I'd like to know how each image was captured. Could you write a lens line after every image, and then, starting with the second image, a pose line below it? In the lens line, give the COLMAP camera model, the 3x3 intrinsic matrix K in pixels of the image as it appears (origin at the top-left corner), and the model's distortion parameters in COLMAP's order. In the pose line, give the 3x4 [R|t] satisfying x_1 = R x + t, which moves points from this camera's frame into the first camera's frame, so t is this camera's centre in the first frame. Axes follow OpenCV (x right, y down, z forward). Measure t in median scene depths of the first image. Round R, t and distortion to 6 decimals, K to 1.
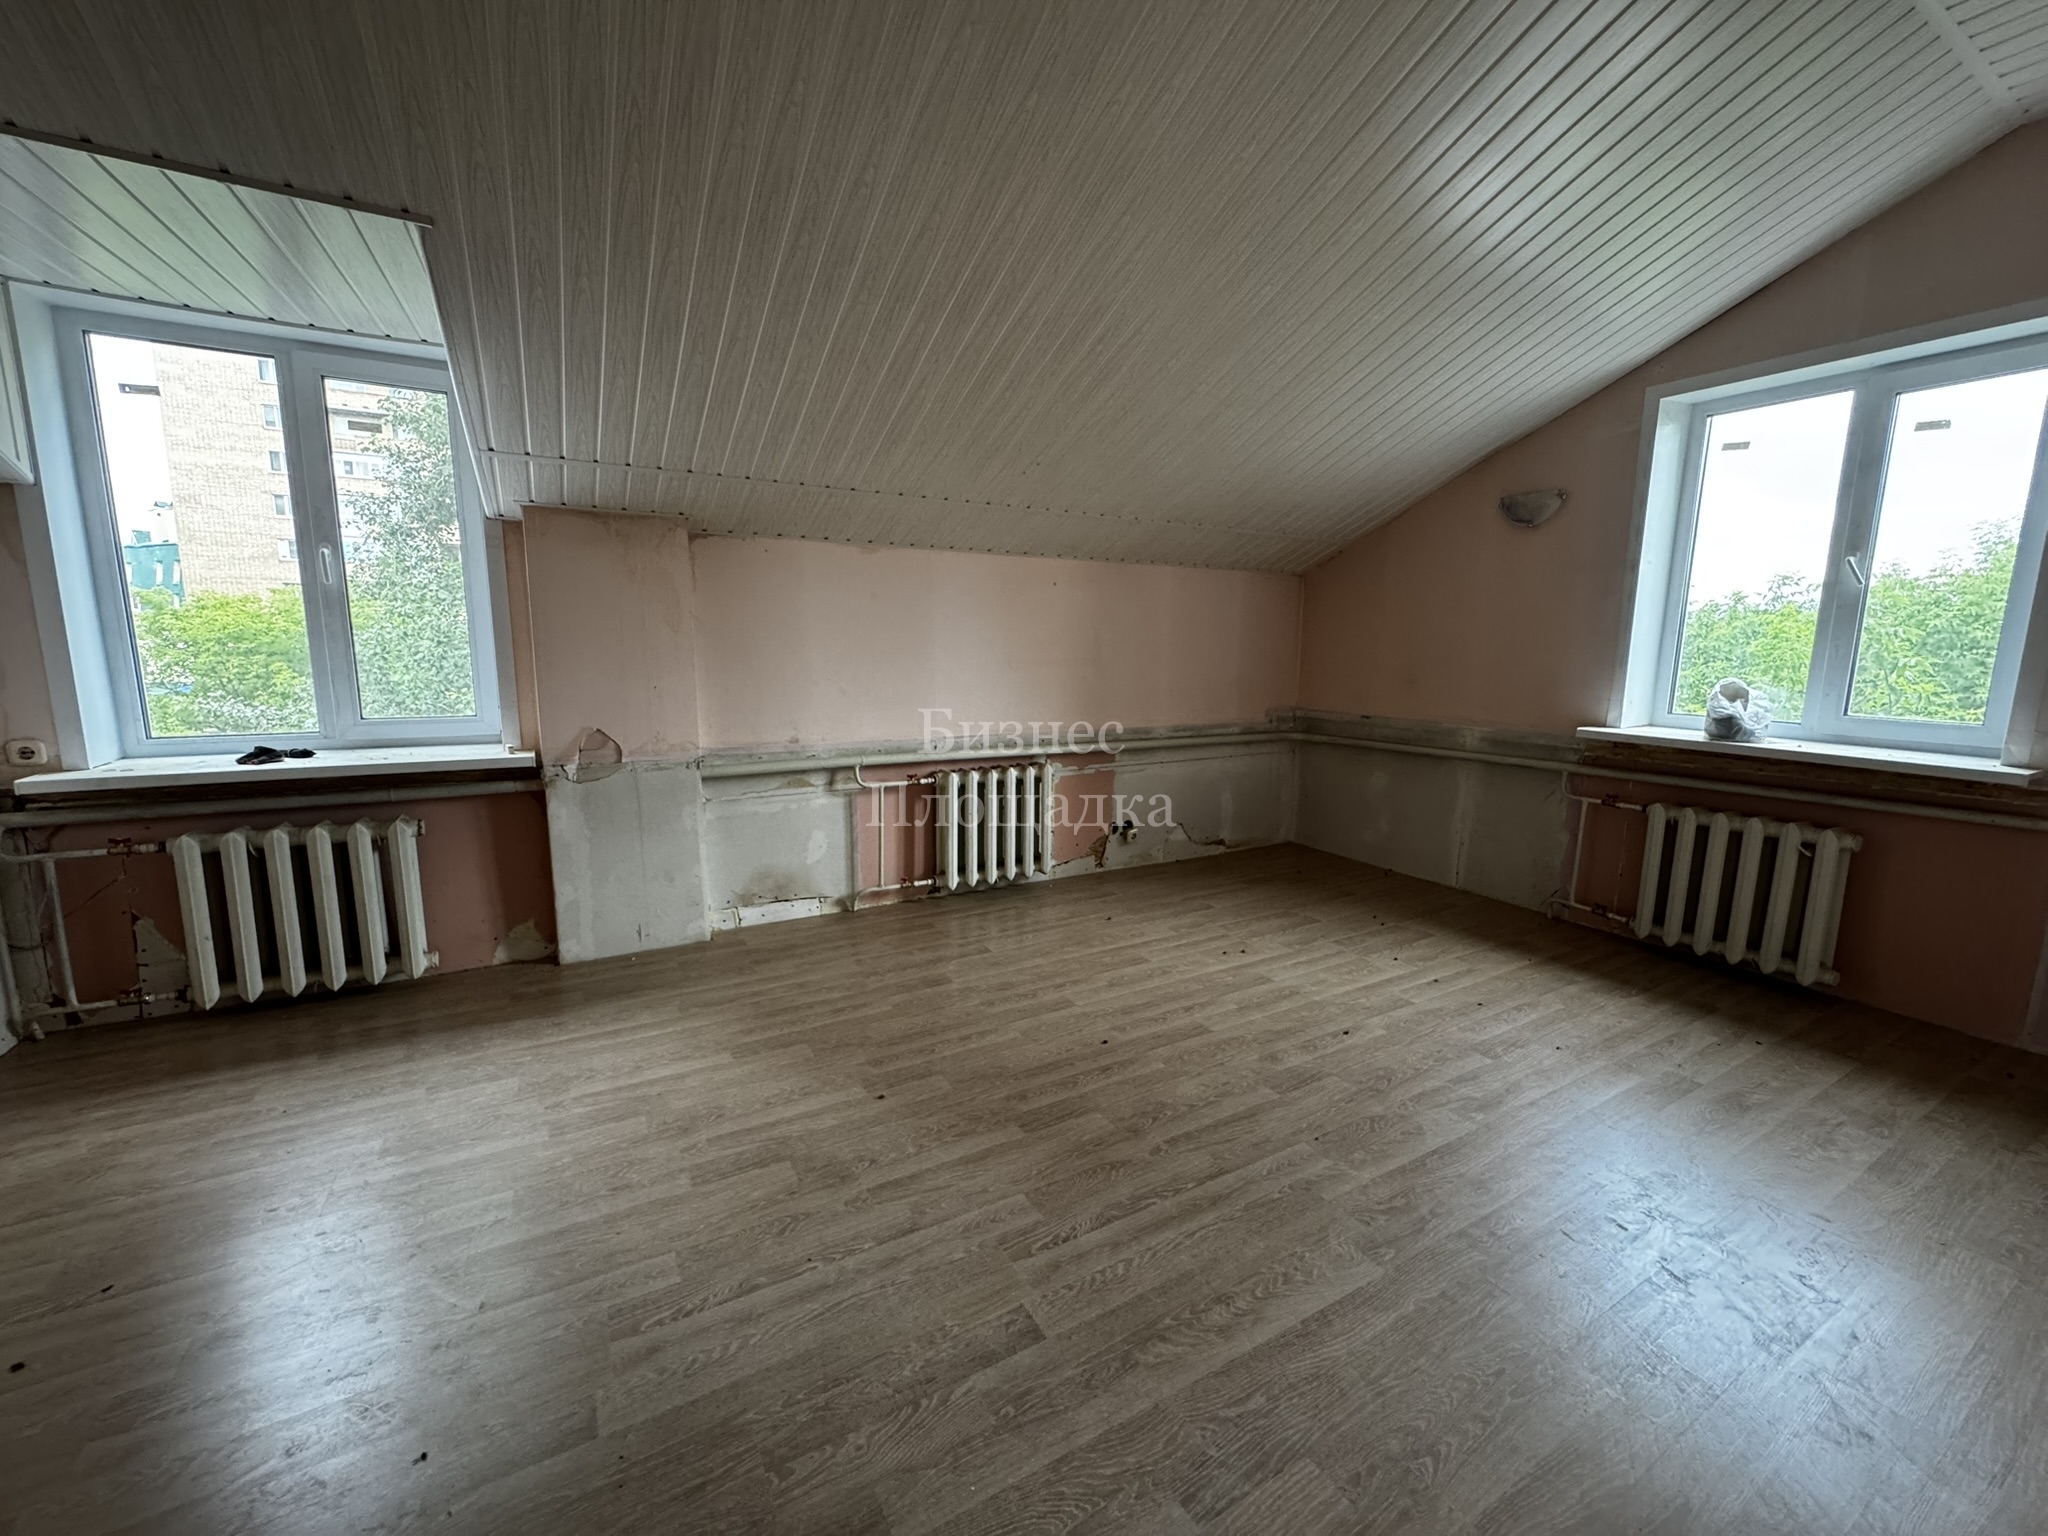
lens RADIAL K [[818.5, 0, 1026.7], [0, 818.5, 766.4], [0, 0, 1]] dist [-0.002961, -0.000701]
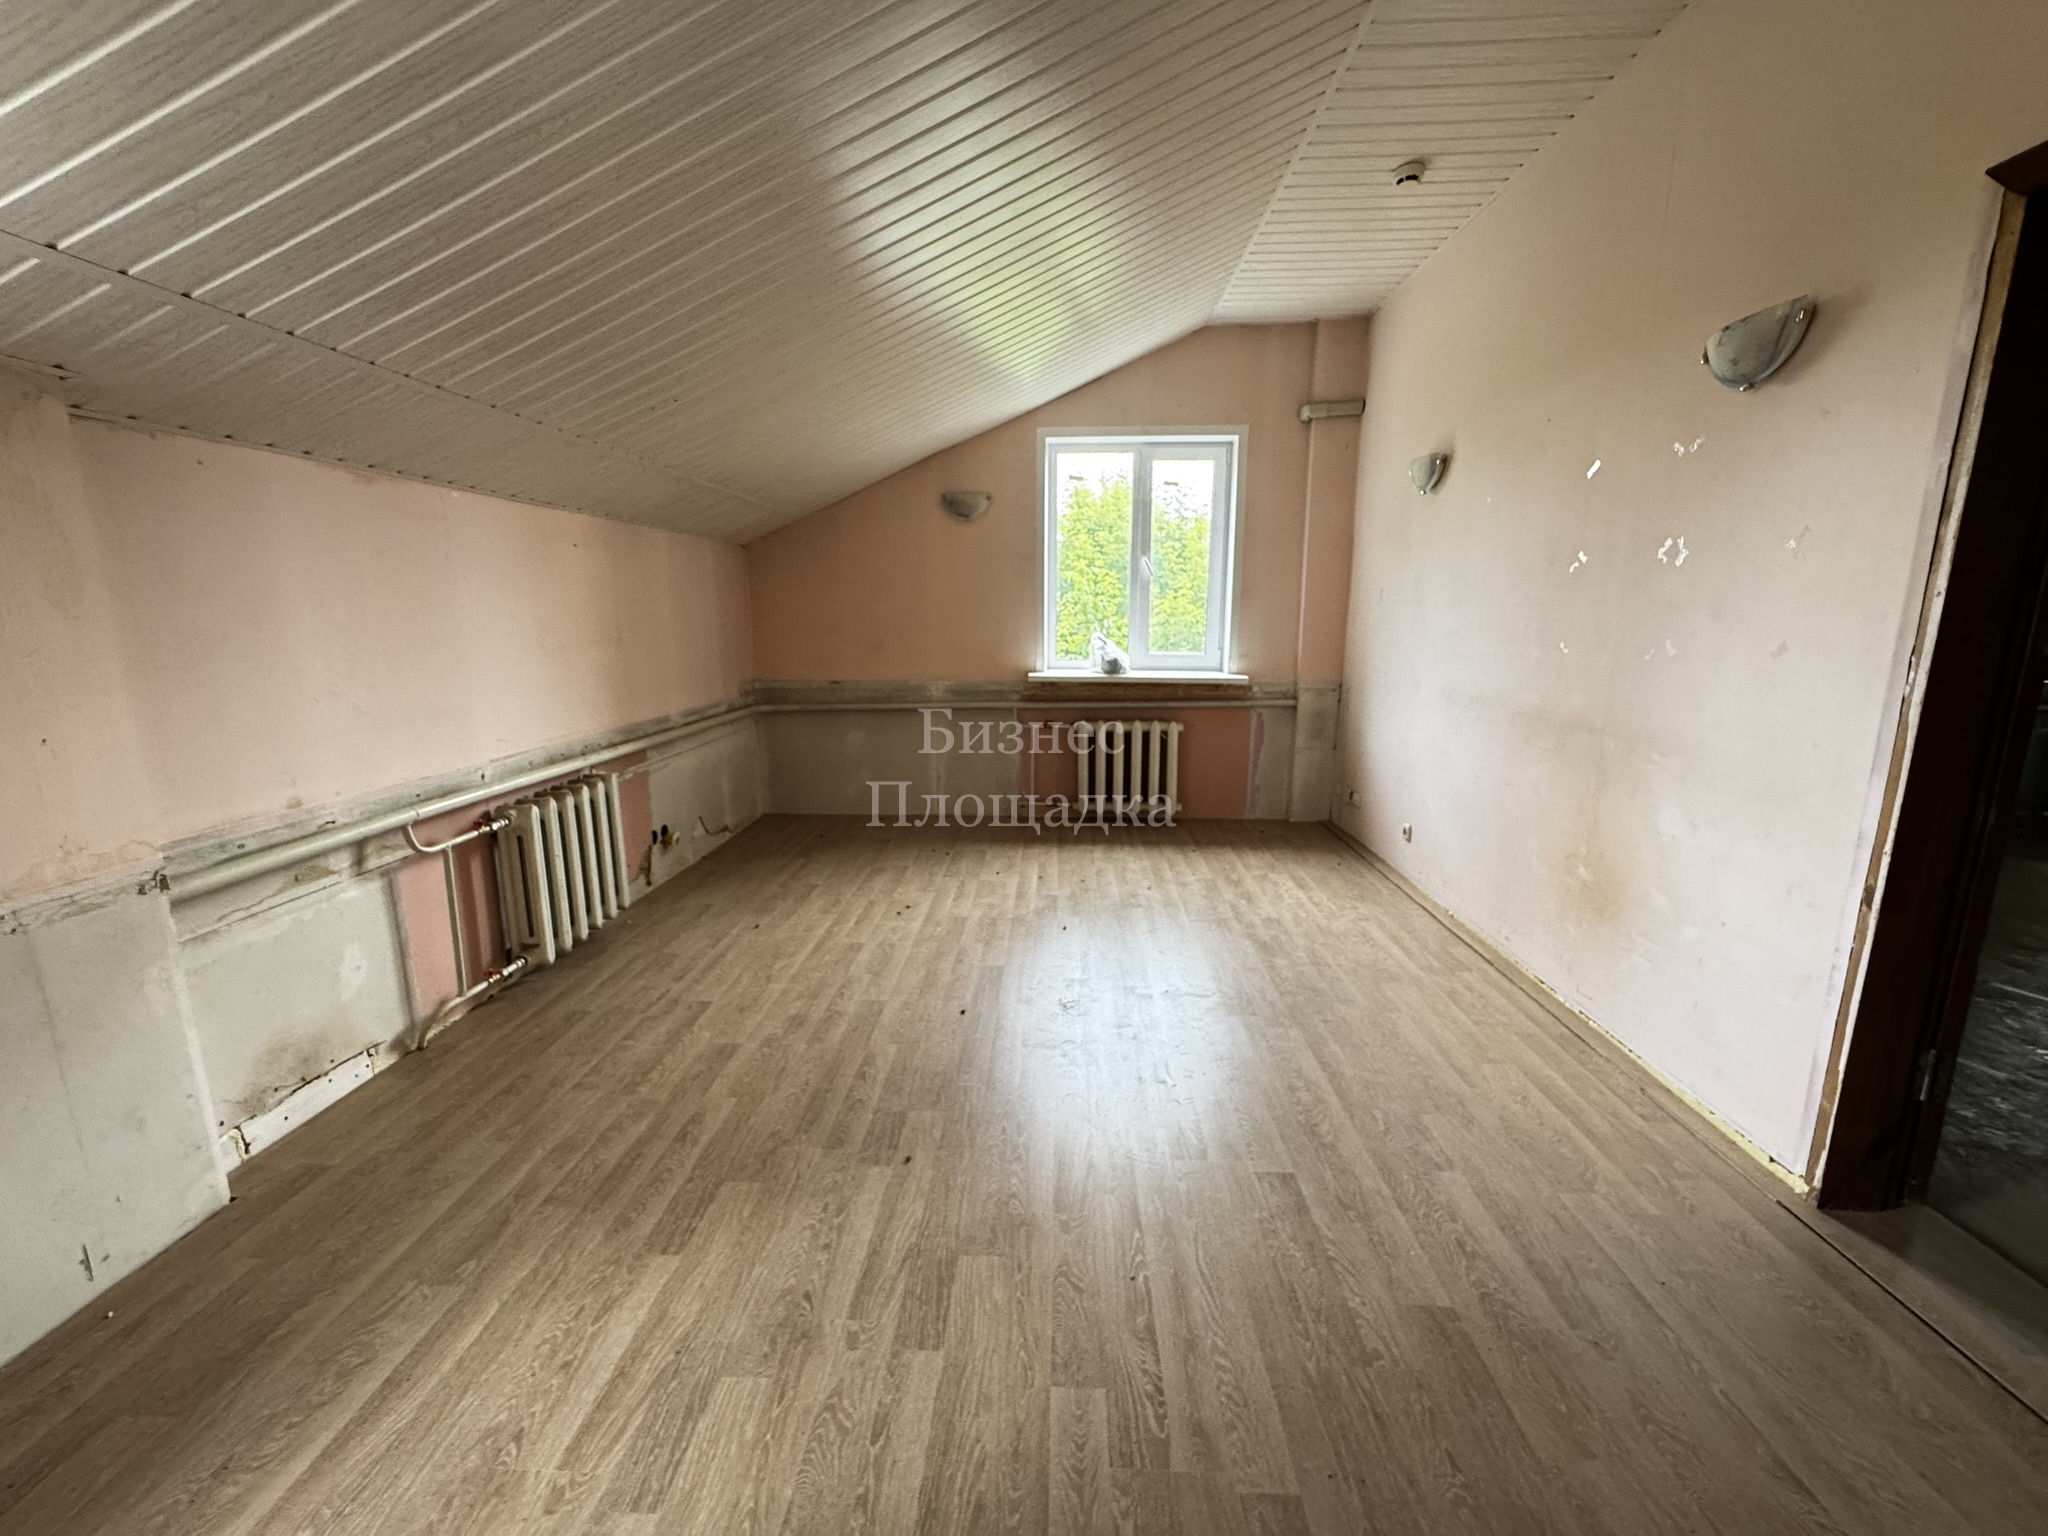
lens RADIAL K [[818.5, 0, 1024.9], [0, 818.5, 770.2], [0, 0, 1]] dist [-0.002961, -0.000701]
pose [[0.539491, -0.174648, 0.823680, -0.490445], [0.137044, 0.983420, 0.118757, -0.054446], [-0.830764, 0.048812, 0.554481, 0.261908]]
